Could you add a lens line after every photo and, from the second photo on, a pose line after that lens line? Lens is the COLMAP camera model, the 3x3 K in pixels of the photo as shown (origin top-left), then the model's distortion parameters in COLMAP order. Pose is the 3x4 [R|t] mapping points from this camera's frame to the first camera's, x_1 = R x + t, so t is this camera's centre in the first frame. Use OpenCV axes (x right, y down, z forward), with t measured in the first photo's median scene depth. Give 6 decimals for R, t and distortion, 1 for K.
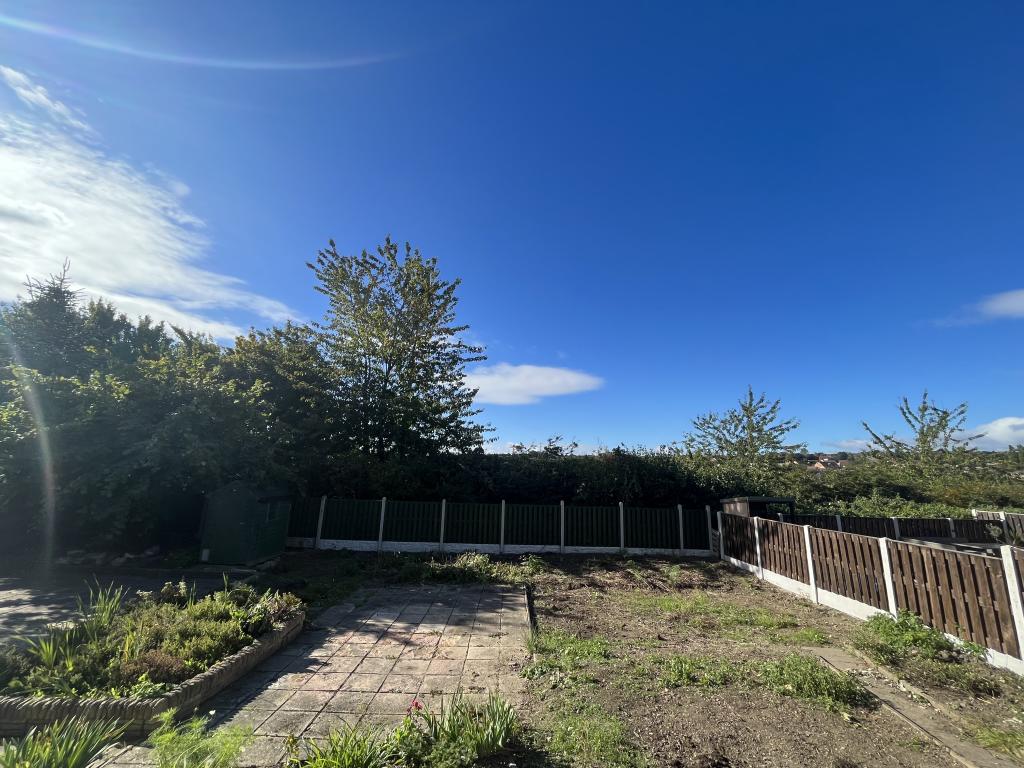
lens RADIAL K [[416.8, 0, 509.8], [0, 416.8, 384.2], [0, 0, 1]] dist [-0.004795, 0.000563]
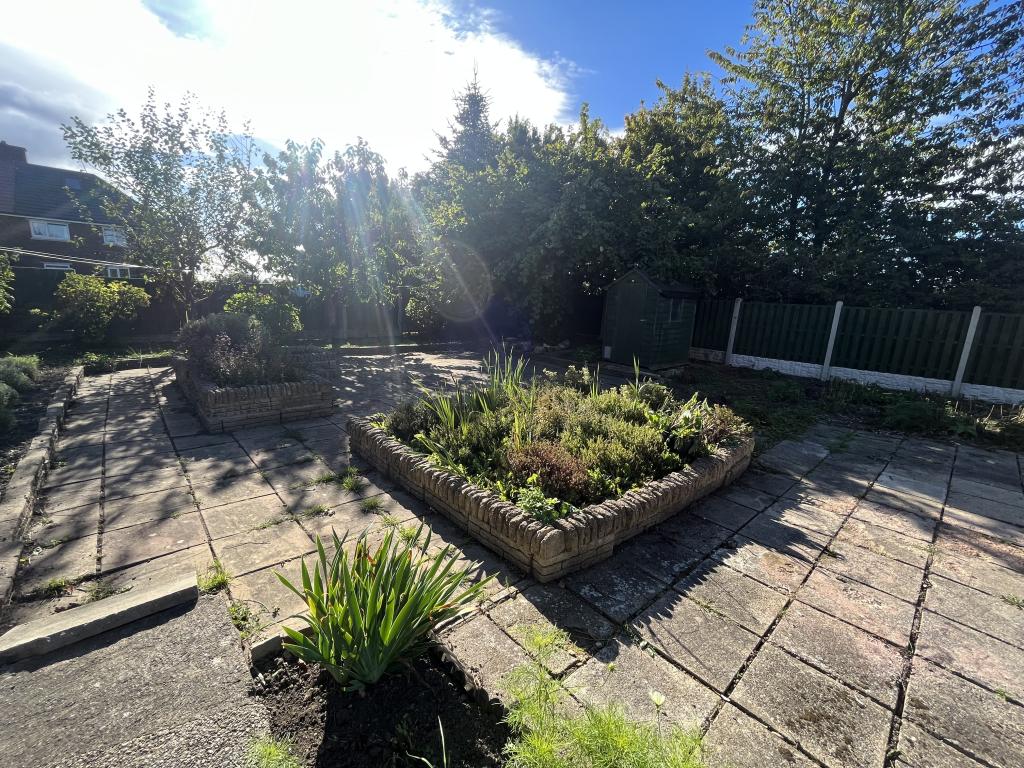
lens RADIAL K [[416.8, 0, 509.8], [0, 416.8, 384.2], [0, 0, 1]] dist [-0.004795, 0.000563]
pose [[0.667235, 0.156049, -0.728318, -0.317155], [0.131221, 0.937888, 0.321166, 0.246084], [0.733198, -0.309864, 0.605314, 0.426331]]
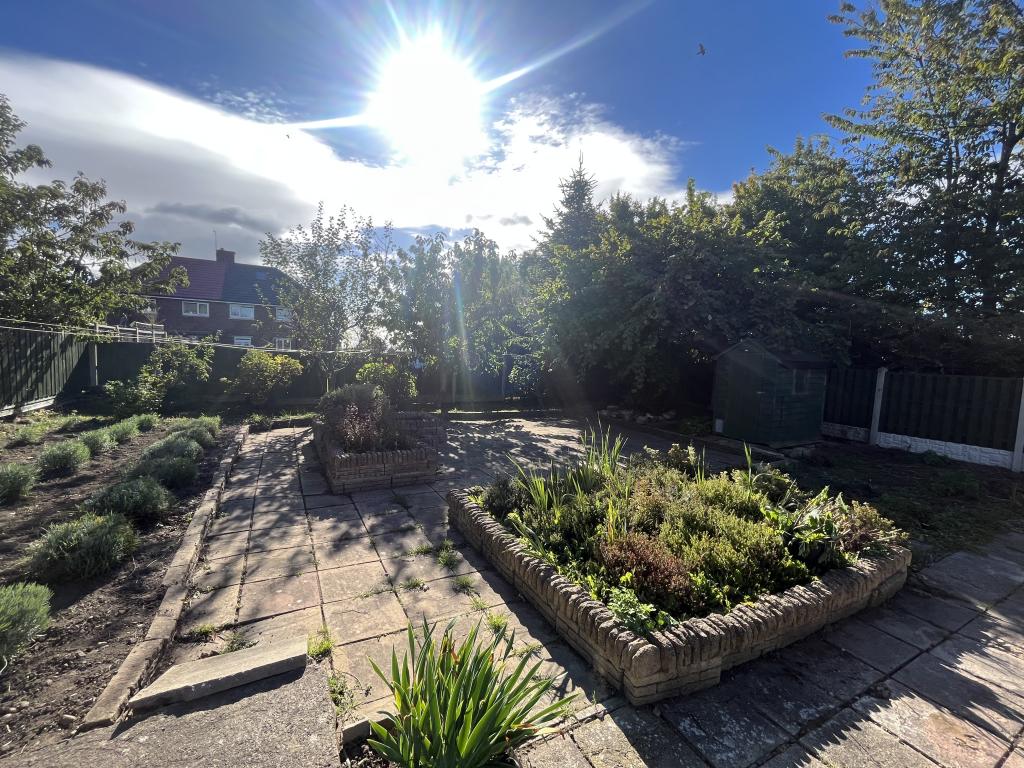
lens RADIAL K [[417.3, 0, 510.2], [0, 417.3, 383.8], [0, 0, 1]] dist [-0.007012, 0.000994]
pose [[0.468879, 0.052674, -0.881691, -0.306802], [0.161551, 0.976267, 0.144236, 0.219857], [0.868363, -0.210067, 0.449241, 0.433889]]
